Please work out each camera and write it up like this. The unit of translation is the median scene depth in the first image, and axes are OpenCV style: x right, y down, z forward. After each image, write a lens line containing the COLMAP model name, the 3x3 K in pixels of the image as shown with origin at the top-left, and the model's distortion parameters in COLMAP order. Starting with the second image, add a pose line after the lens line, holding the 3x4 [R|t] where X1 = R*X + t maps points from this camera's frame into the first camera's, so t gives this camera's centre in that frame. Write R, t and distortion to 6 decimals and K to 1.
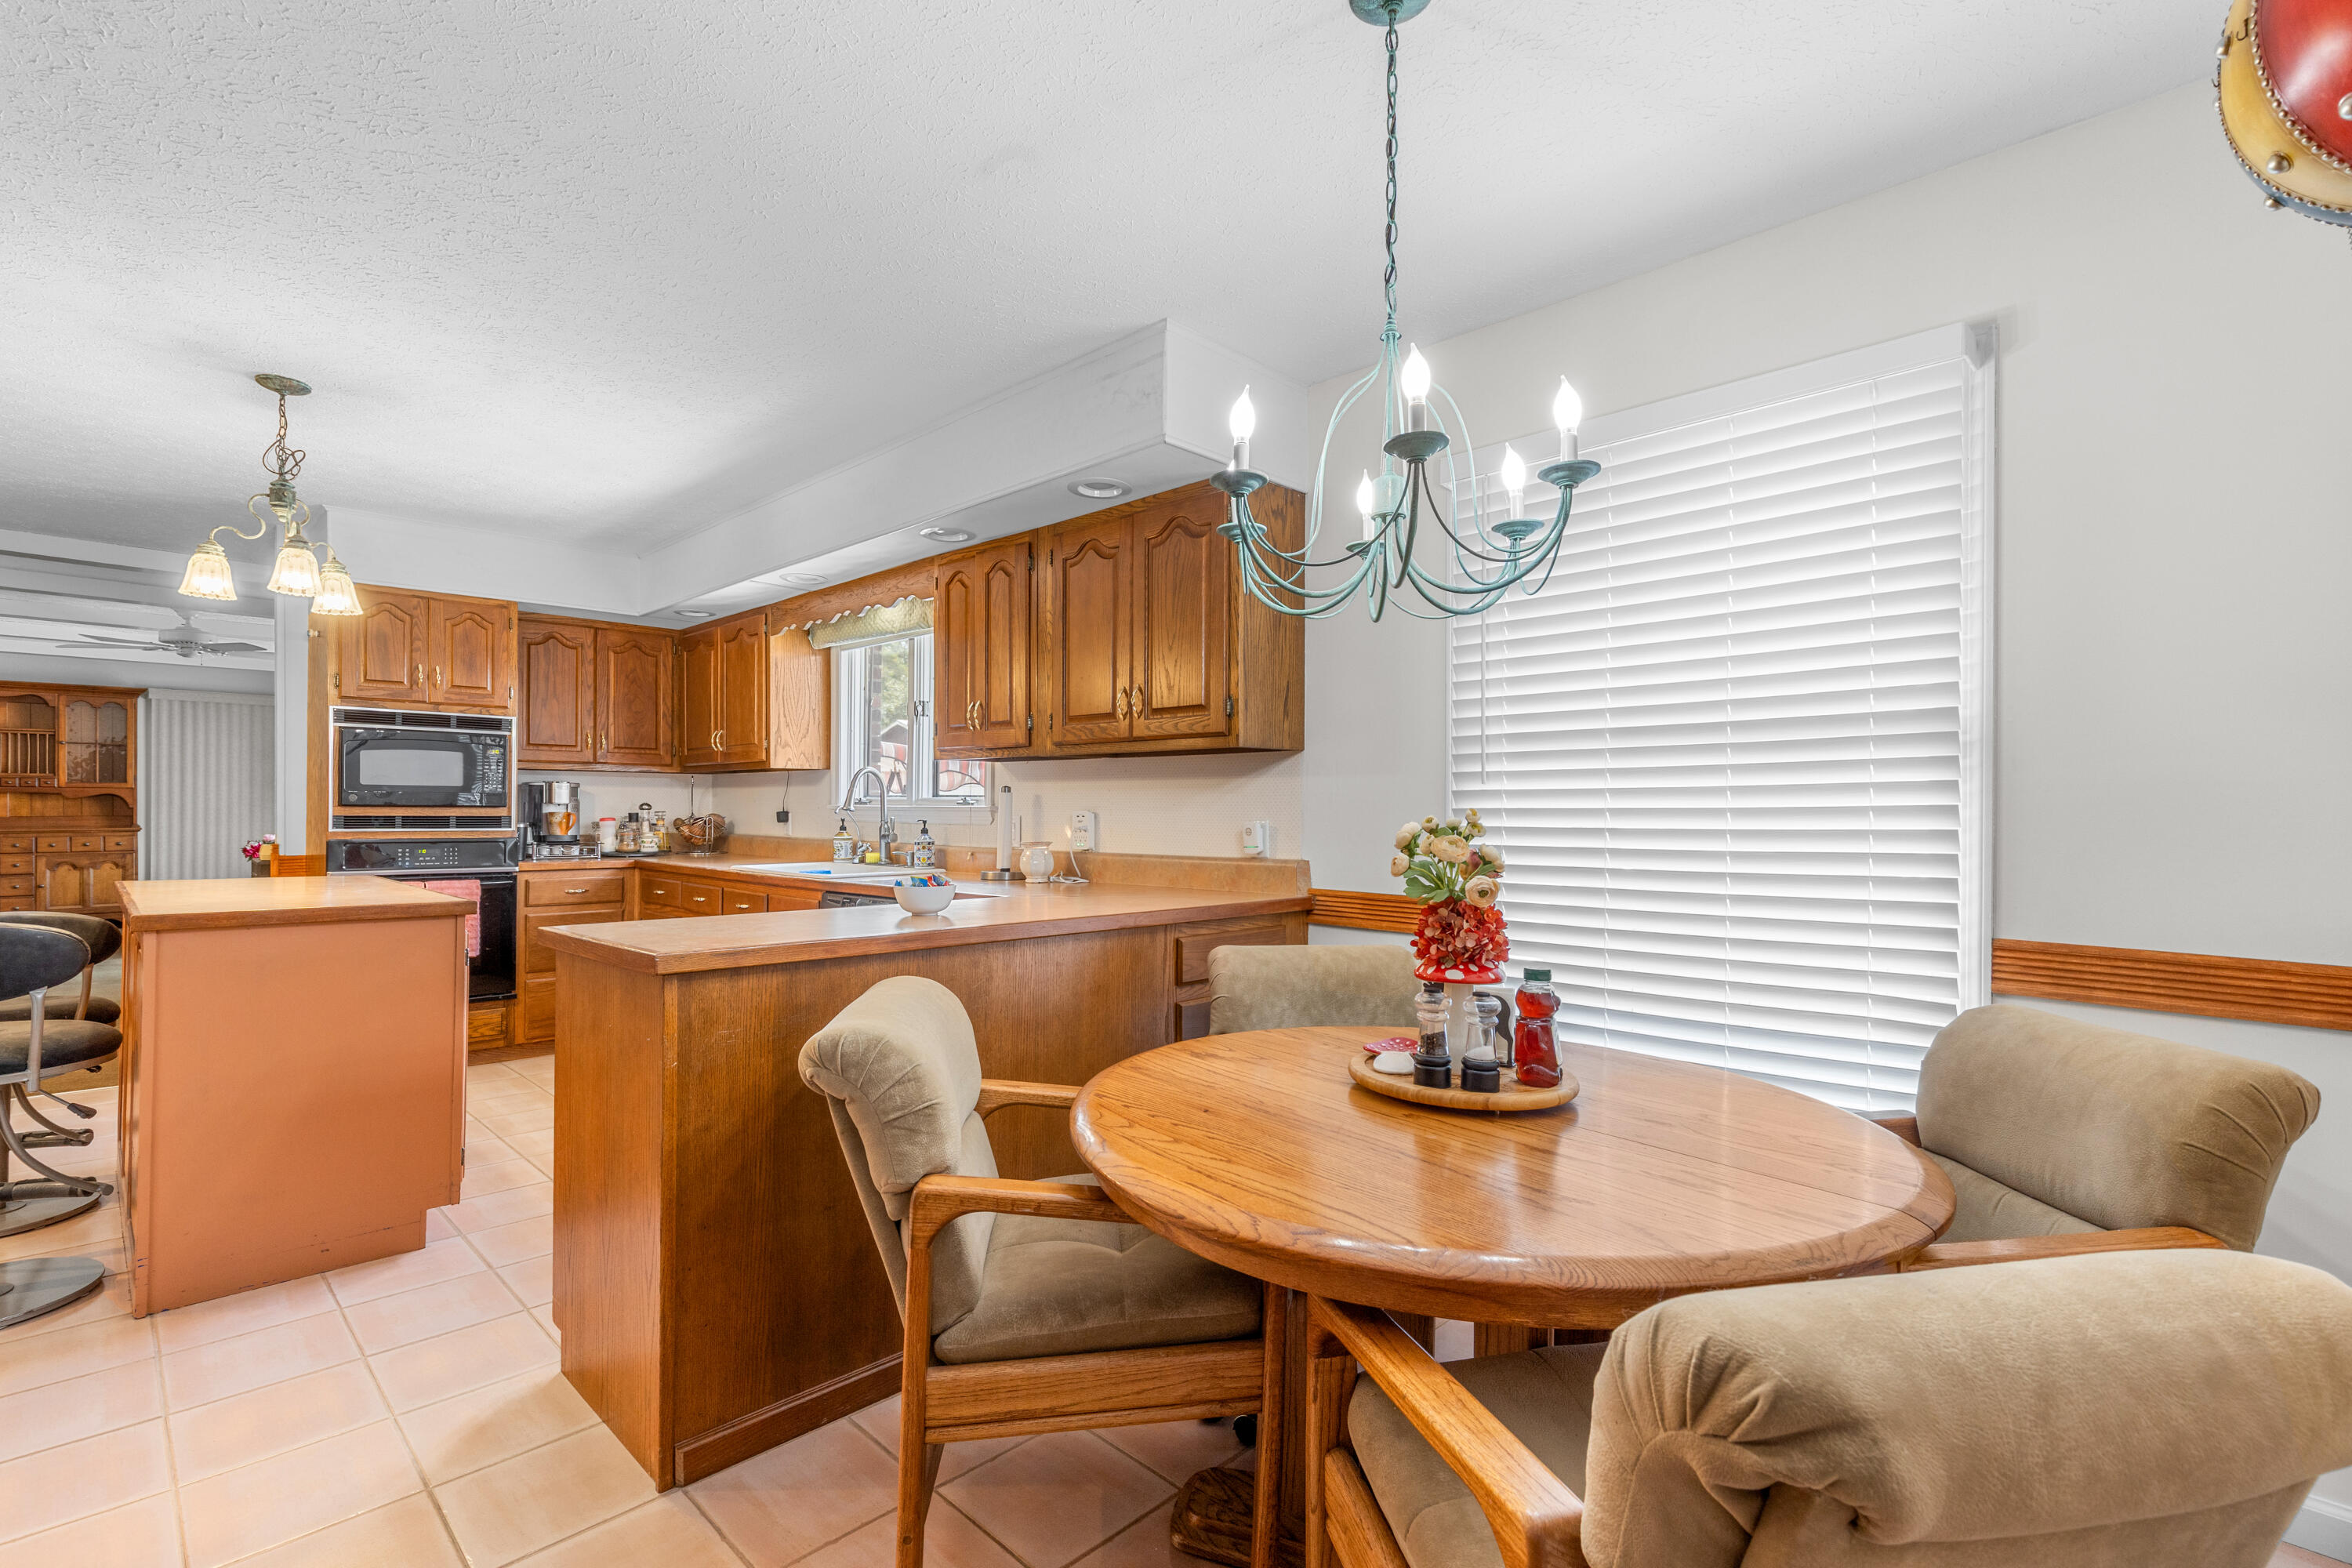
lens RADIAL K [[1073.9, 0, 1182.5], [0, 1073.9, 799.2], [0, 0, 1]] dist [-0.000790, -0.000297]
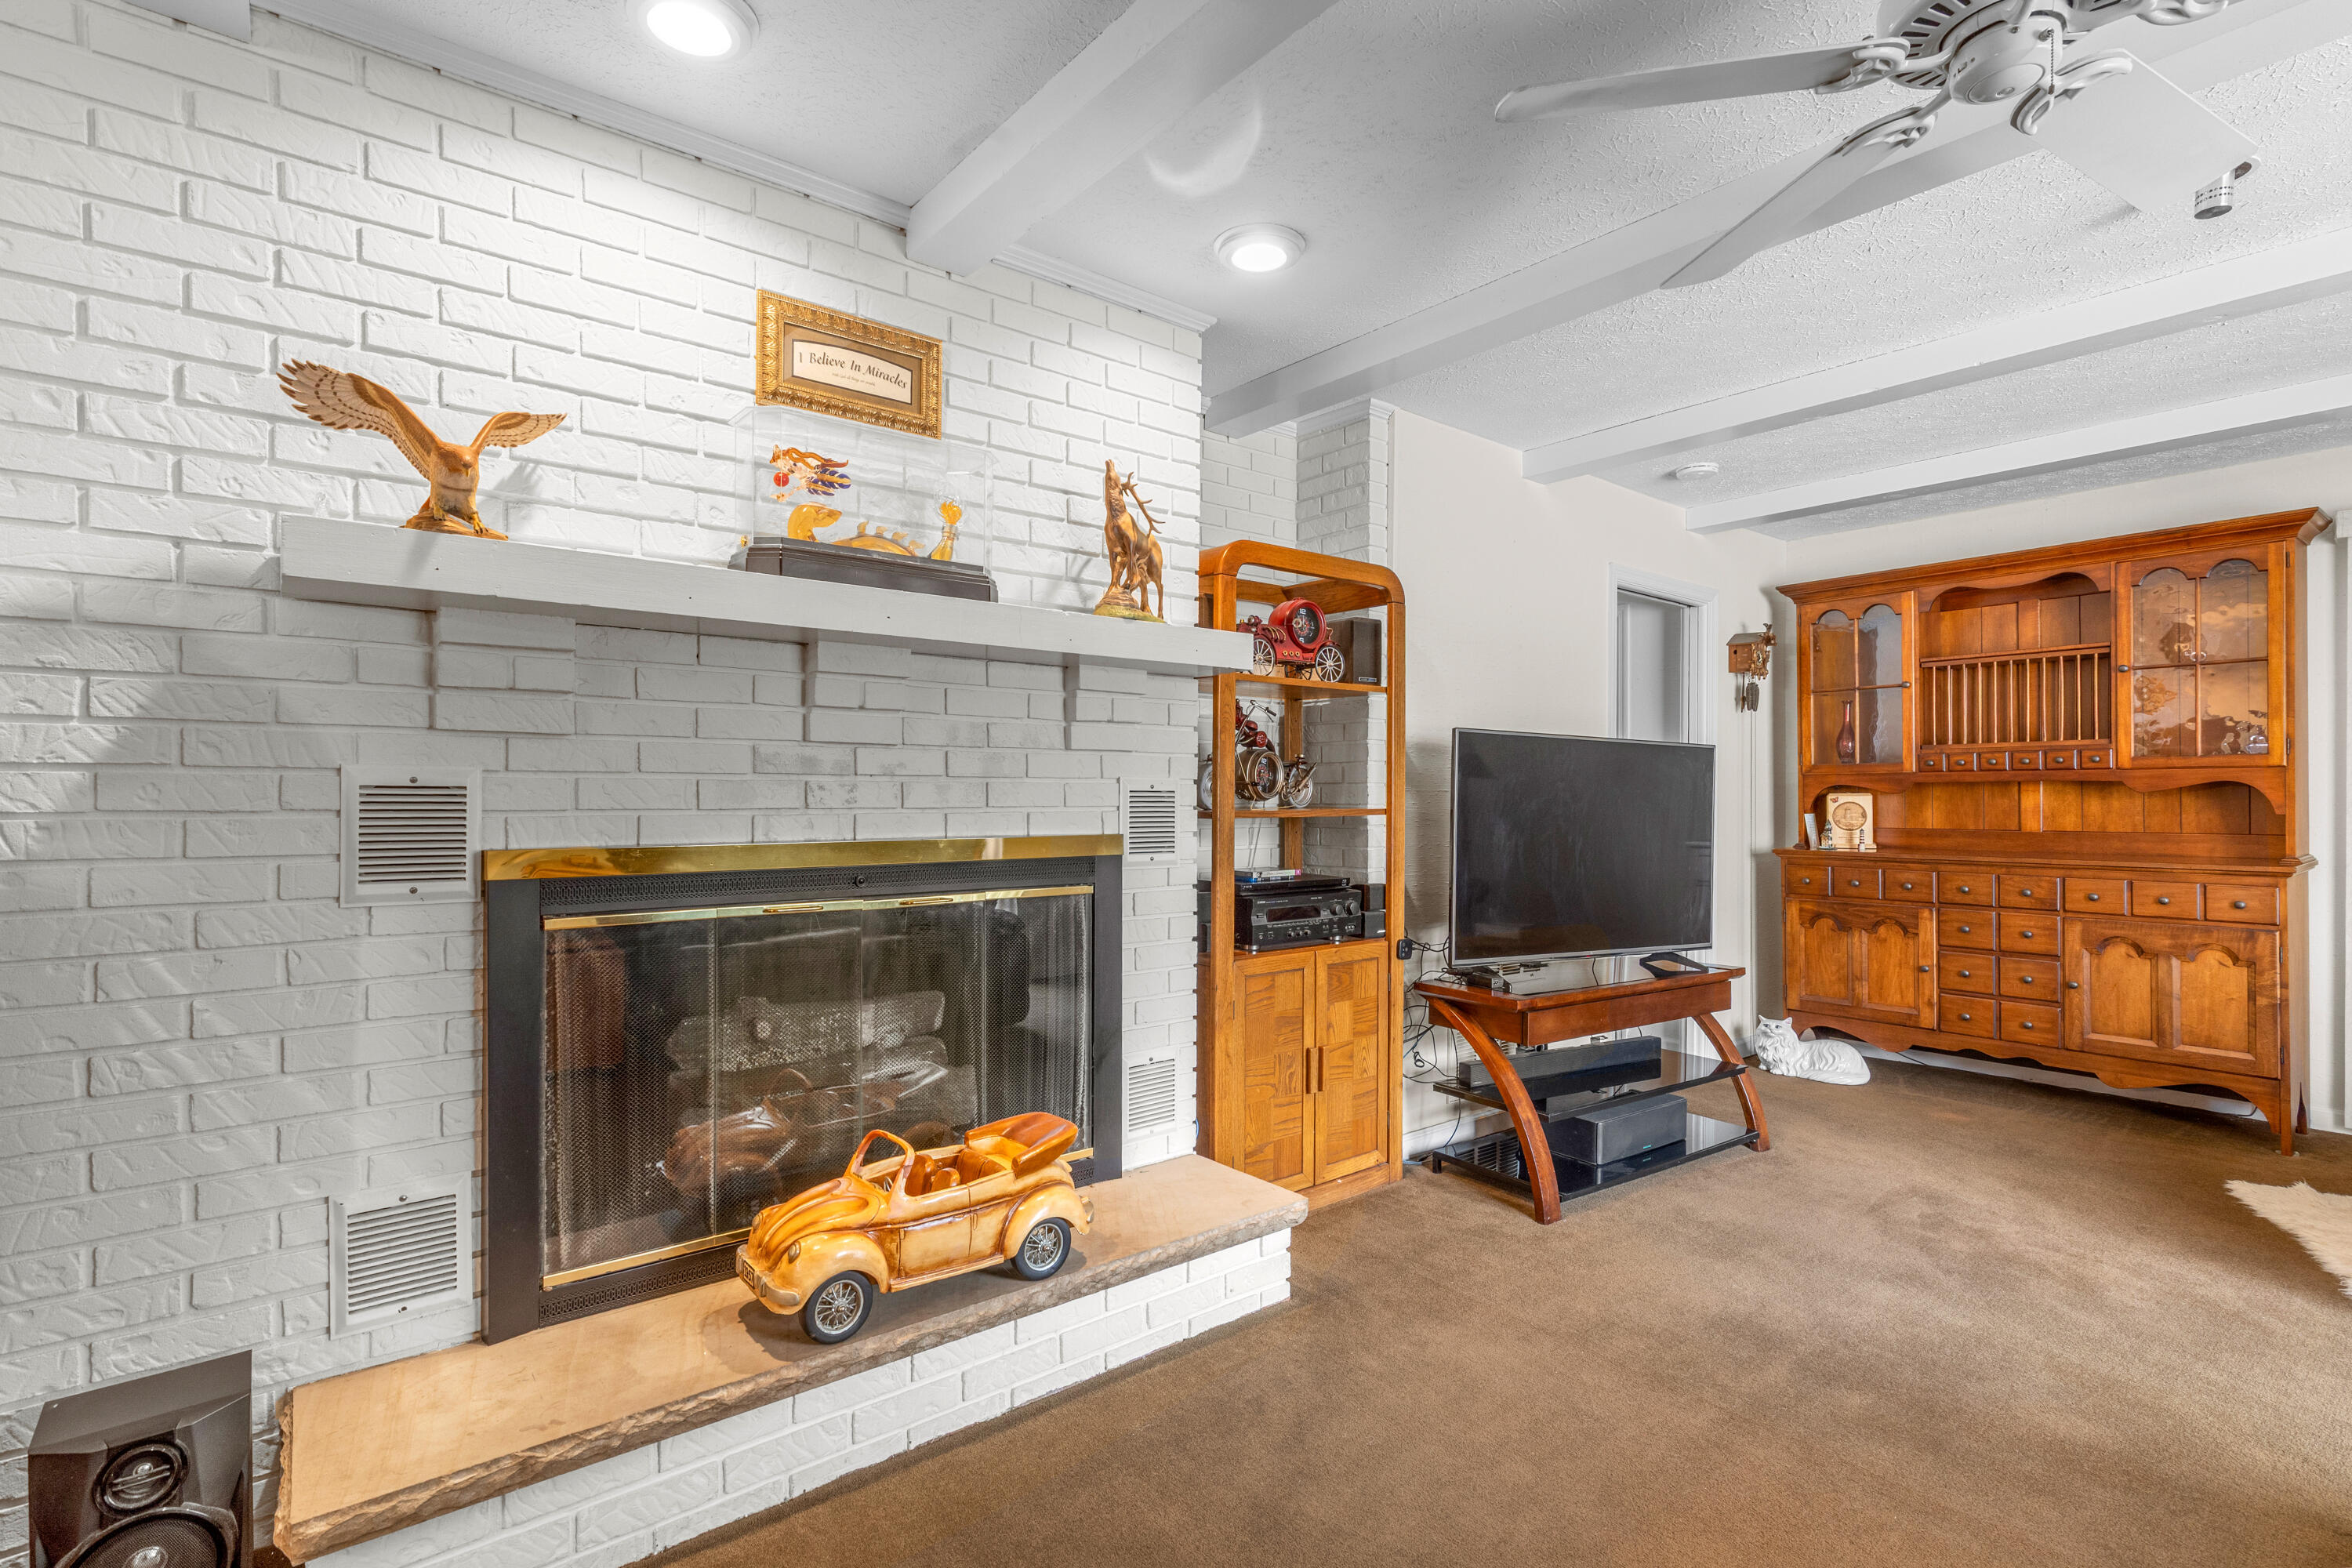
lens RADIAL K [[1073.9, 0, 1182.5], [0, 1073.9, 799.2], [0, 0, 1]] dist [-0.000790, -0.000297]
pose [[-0.137461, -0.002494, -0.990504, -0.945472], [0.003519, 0.999989, -0.003006, 0.003022], [0.990501, -0.003899, -0.137450, 1.164298]]
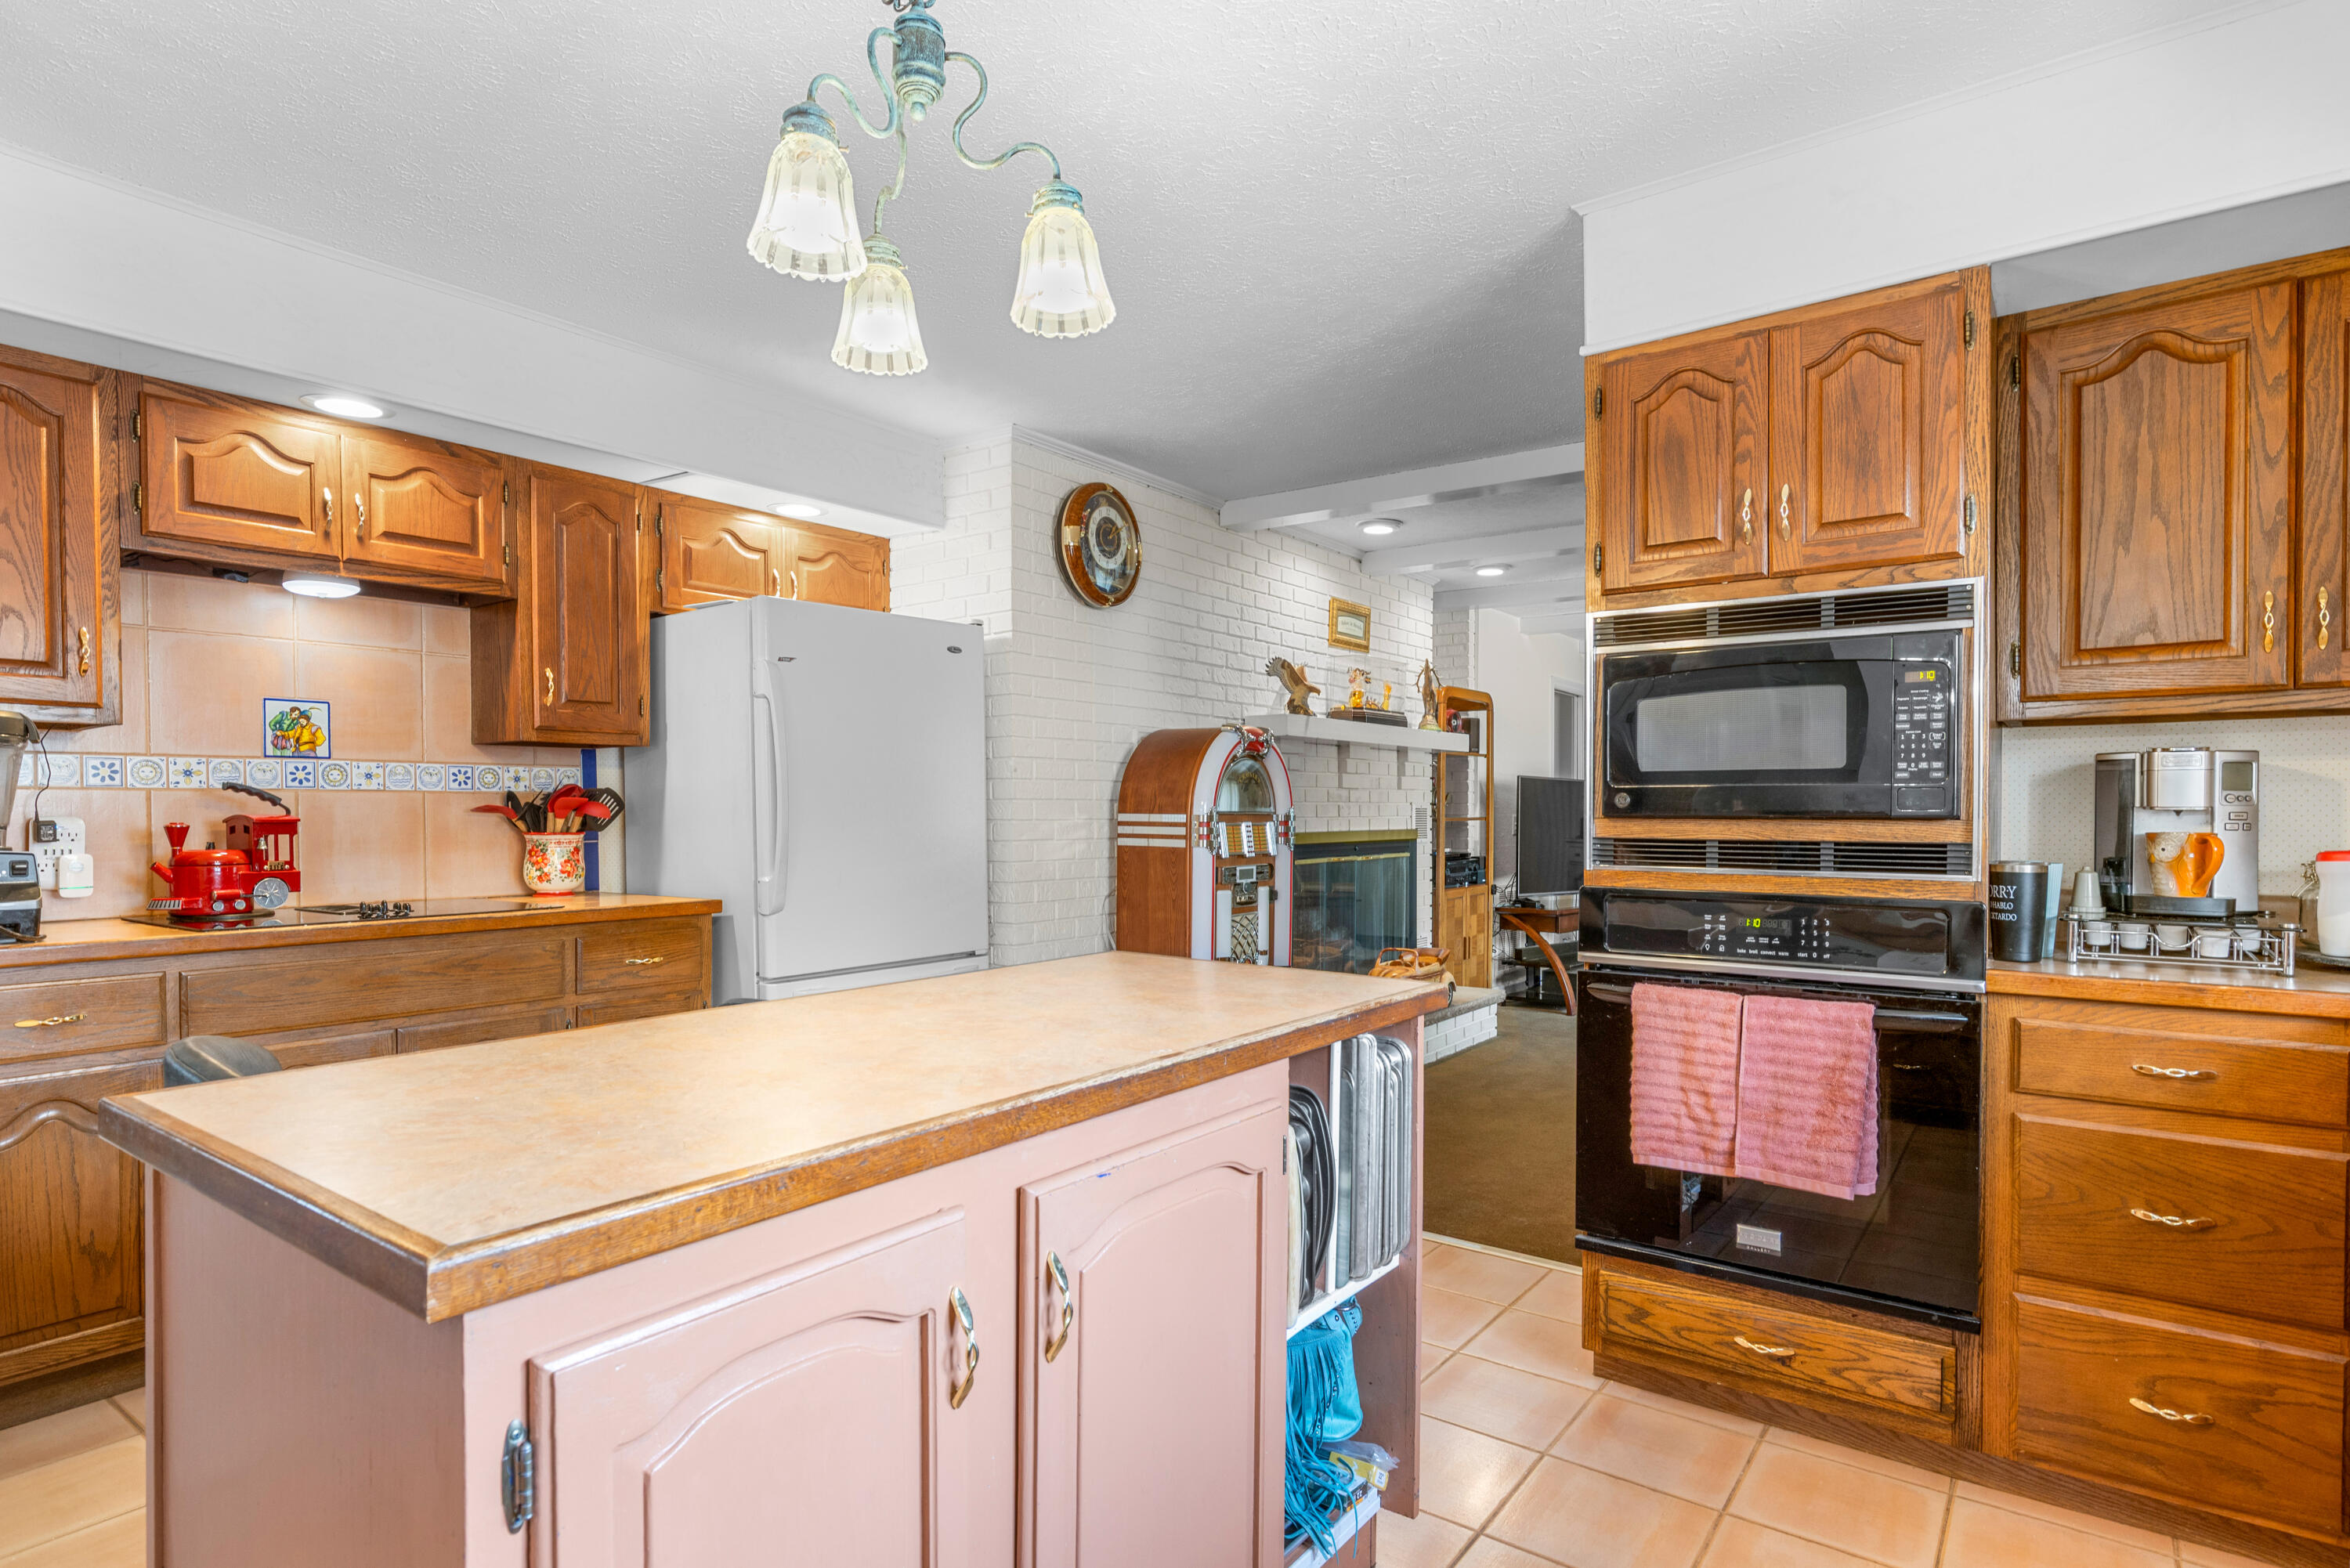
lens RADIAL K [[1230.8, 0, 1174.7], [0, 1230.8, 832.6], [0, 0, 1]] dist [-0.003516, -0.000083]
pose [[0.129436, 0.011473, -0.991521, -0.230817], [0.009956, 0.999868, 0.012869, 0.003429], [0.991538, -0.011537, 0.129305, 0.653339]]
